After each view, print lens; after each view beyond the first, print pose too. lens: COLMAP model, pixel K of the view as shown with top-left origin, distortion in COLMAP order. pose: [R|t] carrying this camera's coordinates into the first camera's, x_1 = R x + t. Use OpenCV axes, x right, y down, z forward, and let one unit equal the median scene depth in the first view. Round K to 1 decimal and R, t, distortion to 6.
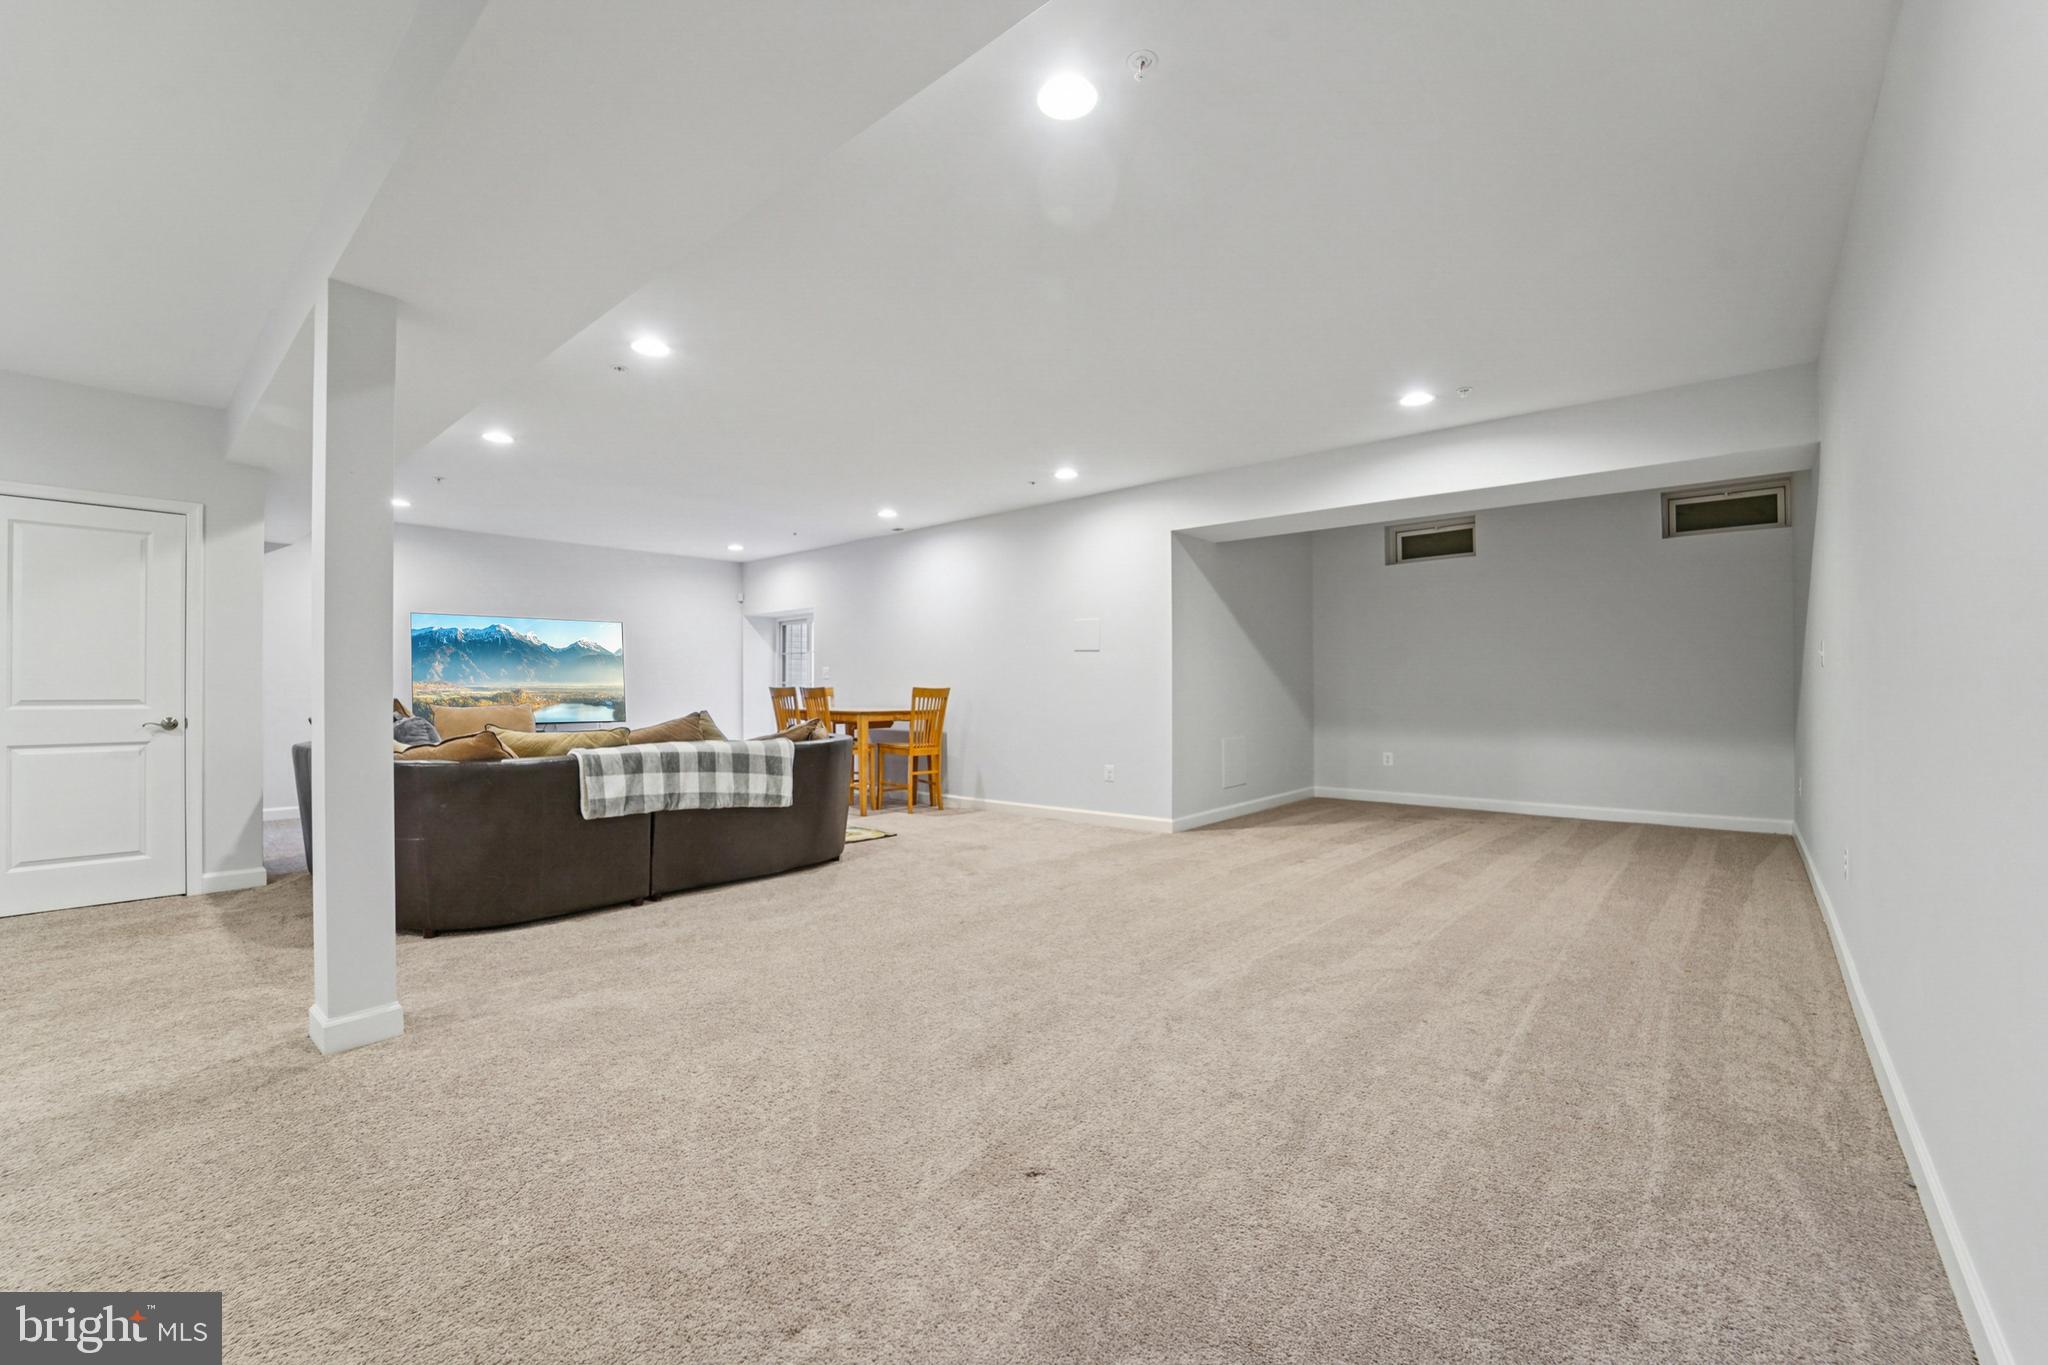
lens RADIAL K [[841.4, 0, 1034.1], [0, 841.4, 691.7], [0, 0, 1]] dist [-0.022121, 0.002789]
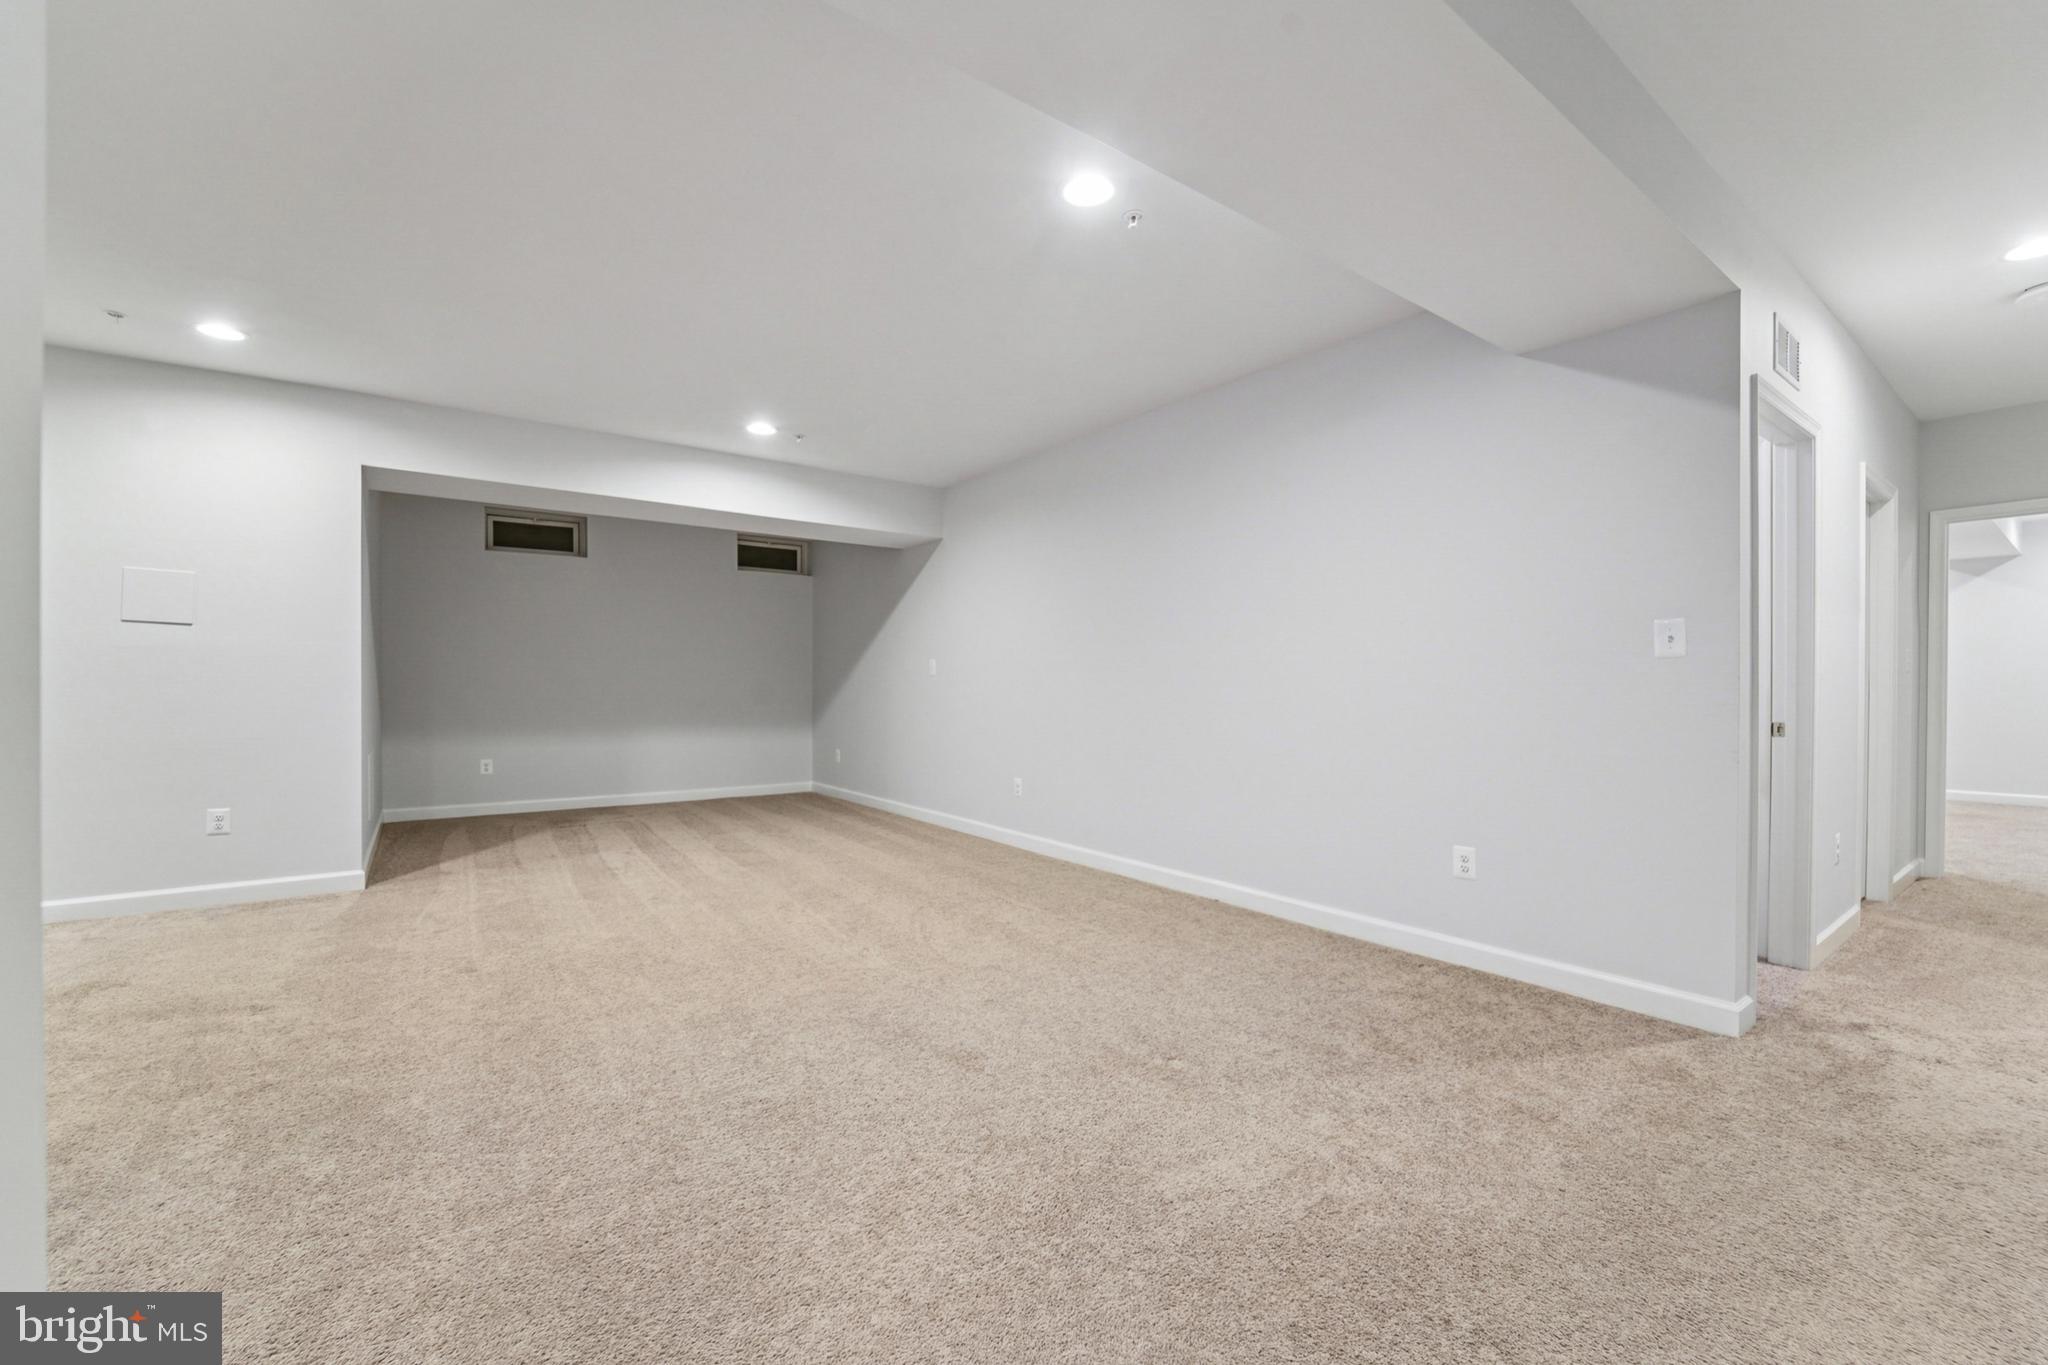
lens RADIAL K [[841.4, 0, 1037.9], [0, 841.4, 683.1], [0, 0, 1]] dist [-0.022121, 0.002789]
pose [[0.212374, 0.011575, 0.977120, -0.535222], [0.004071, 0.999911, -0.012730, 0.006593], [-0.977180, 0.006681, 0.212308, 0.385969]]
